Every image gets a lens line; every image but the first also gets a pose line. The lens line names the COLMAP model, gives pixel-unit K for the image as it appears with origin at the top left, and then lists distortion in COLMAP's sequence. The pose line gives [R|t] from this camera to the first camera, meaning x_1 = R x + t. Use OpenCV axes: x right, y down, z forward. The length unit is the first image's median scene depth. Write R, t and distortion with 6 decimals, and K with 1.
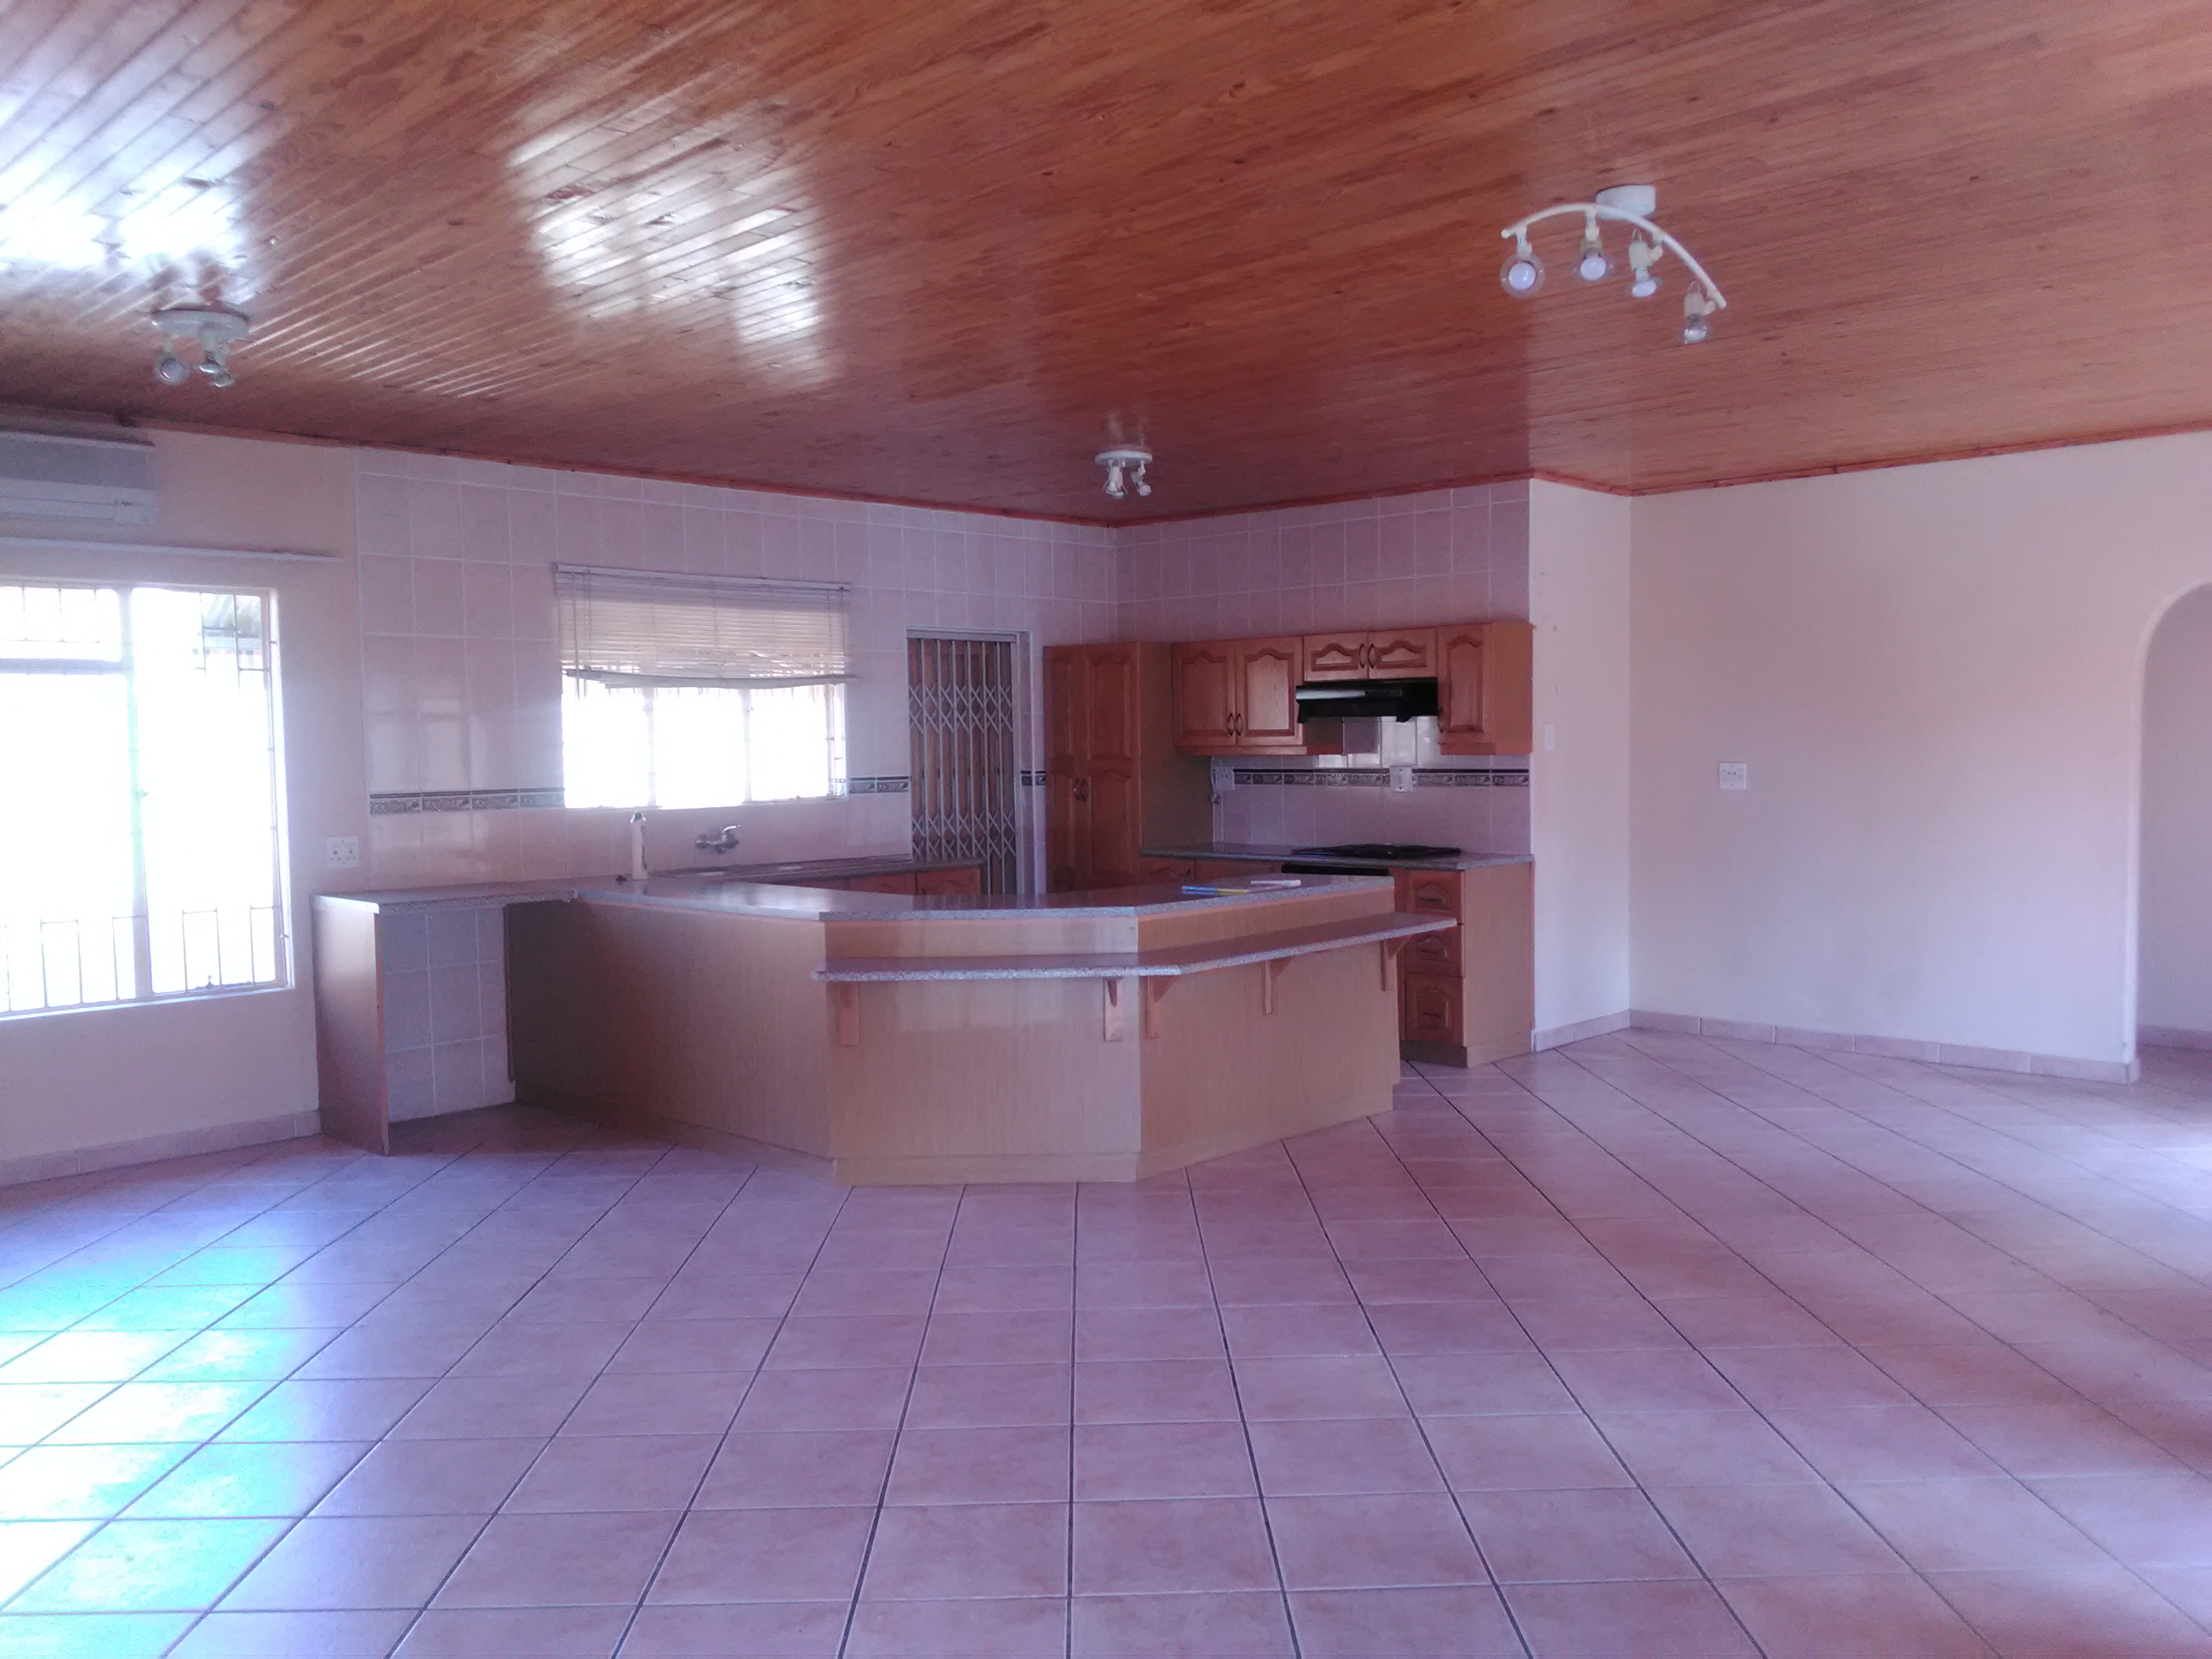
lens RADIAL K [[1744.3, 0, 1100.7], [0, 1744.3, 830.6], [0, 0, 1]] dist [0.006823, -0.018999]
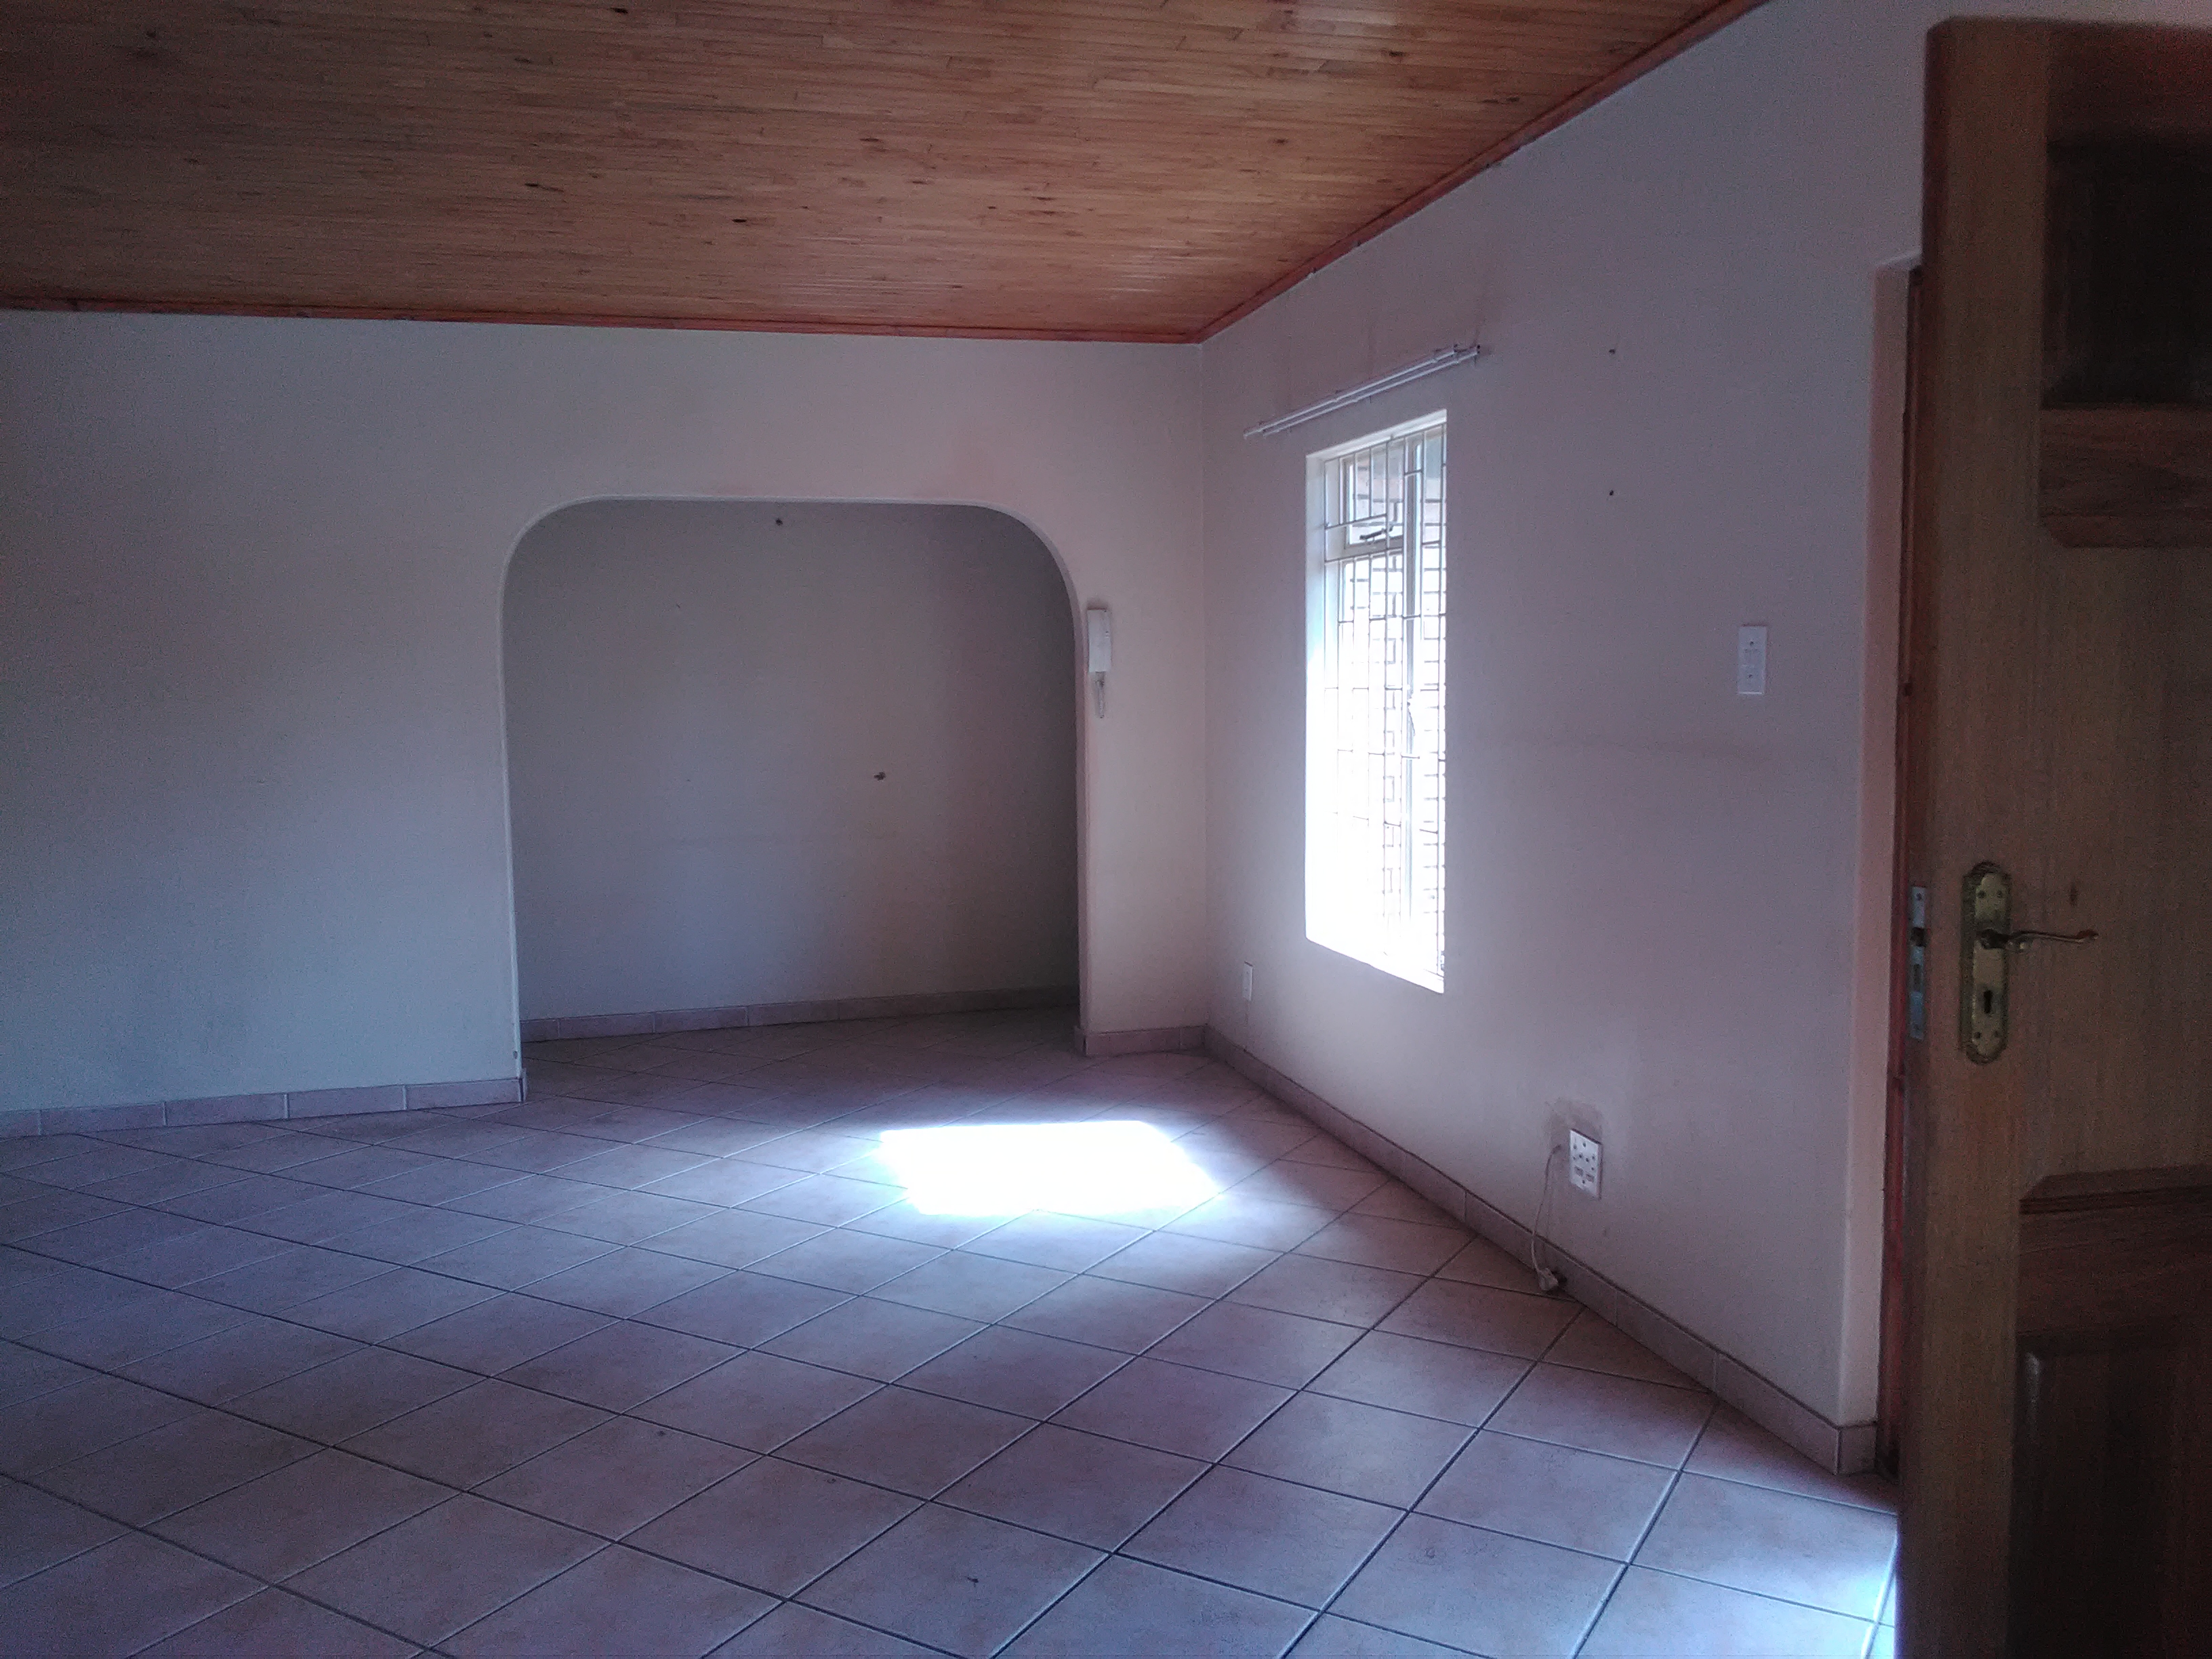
lens RADIAL K [[1744.3, 0, 1103.0], [0, 1744.3, 826.4], [0, 0, 1]] dist [0.006823, -0.018999]
pose [[0.513576, -0.069613, 0.855215, 0.021678], [0.055029, 0.997324, 0.048135, -0.009764], [-0.856278, 0.022341, 0.516033, 0.286917]]
